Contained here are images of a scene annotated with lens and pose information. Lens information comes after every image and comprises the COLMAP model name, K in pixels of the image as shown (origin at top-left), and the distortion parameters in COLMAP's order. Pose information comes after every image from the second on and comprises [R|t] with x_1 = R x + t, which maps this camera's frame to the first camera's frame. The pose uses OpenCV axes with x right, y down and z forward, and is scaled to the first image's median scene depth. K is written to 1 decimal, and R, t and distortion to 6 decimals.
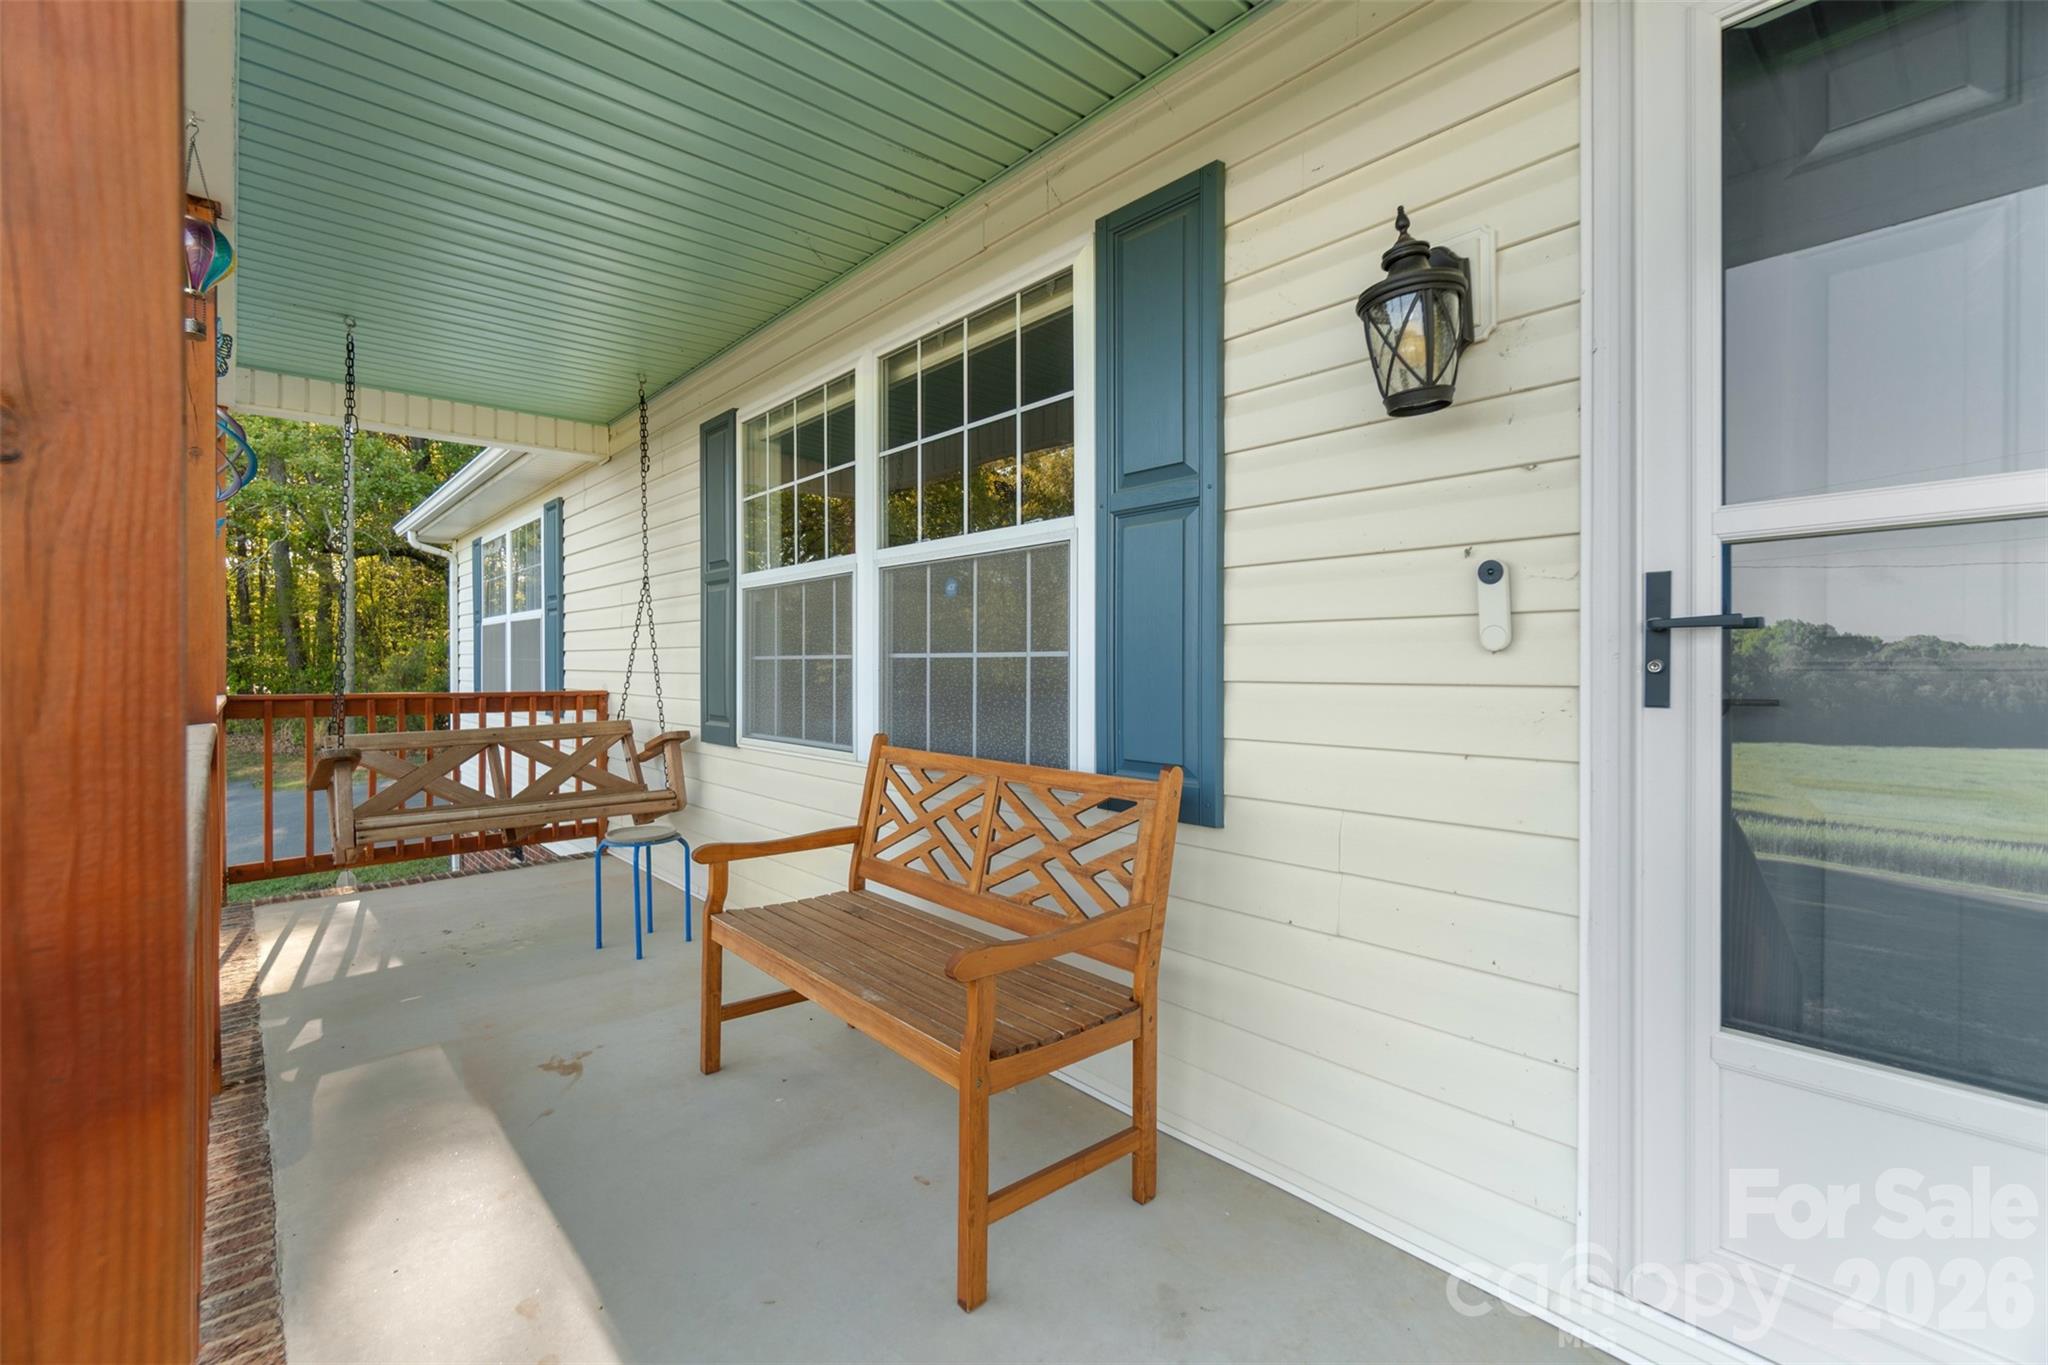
lens RADIAL K [[902.2, 0, 1018.6], [0, 902.2, 674.9], [0, 0, 1]] dist [0.000640, -0.000205]
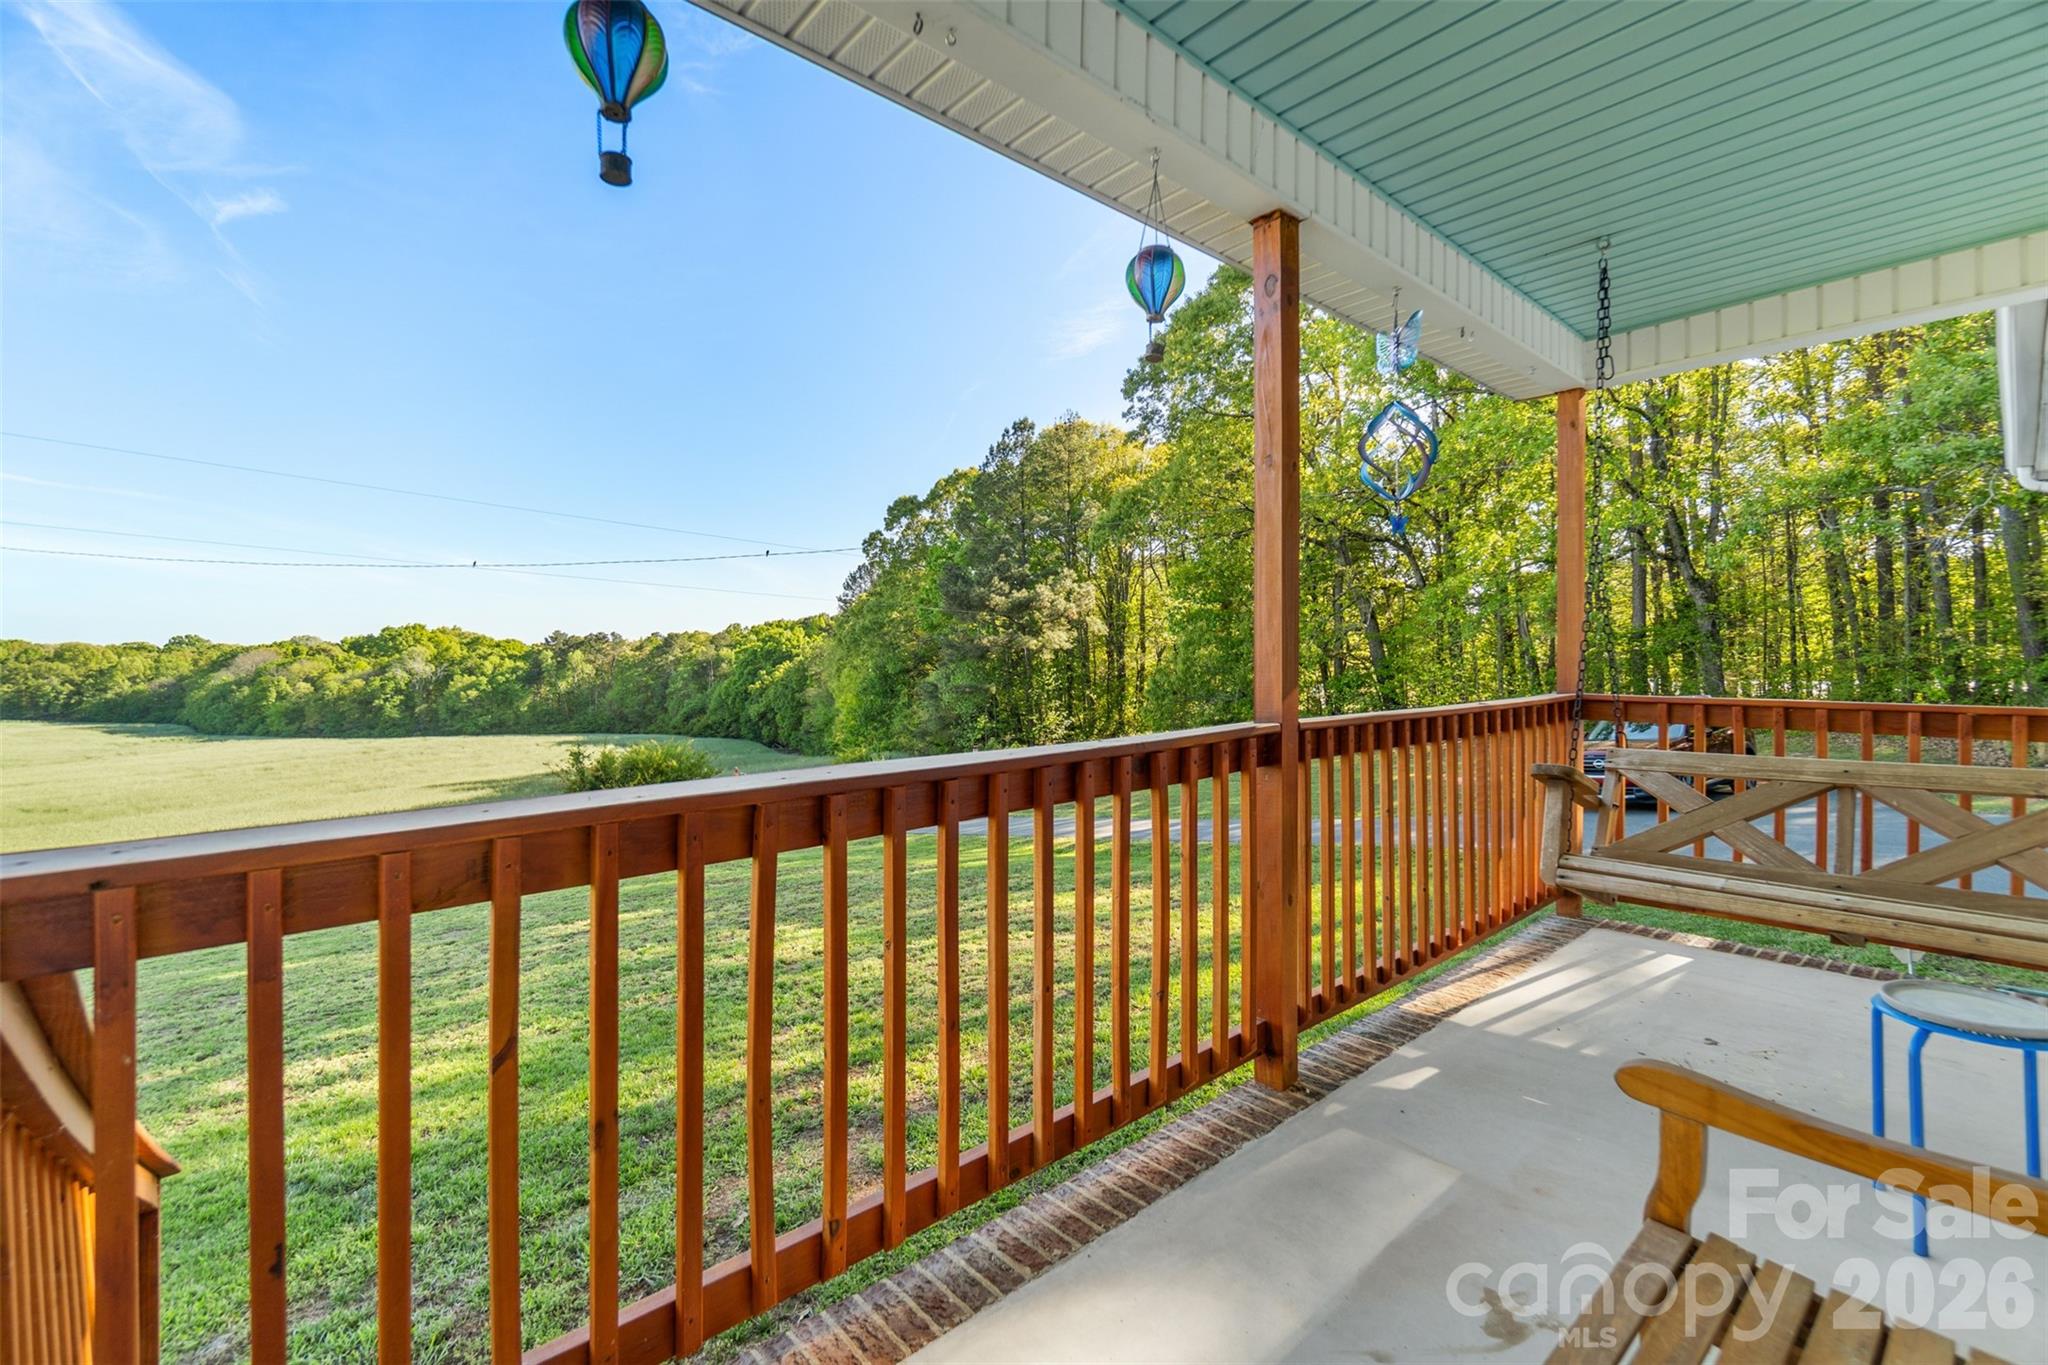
lens RADIAL K [[902.2, 0, 1017.1], [0, 902.2, 663.9], [0, 0, 1]] dist [0.000640, -0.000205]
pose [[-0.026973, 0.005398, -0.999622, 0.116866], [-0.003579, 0.999978, 0.005497, -0.018628], [0.999630, 0.003726, -0.026953, 0.625474]]
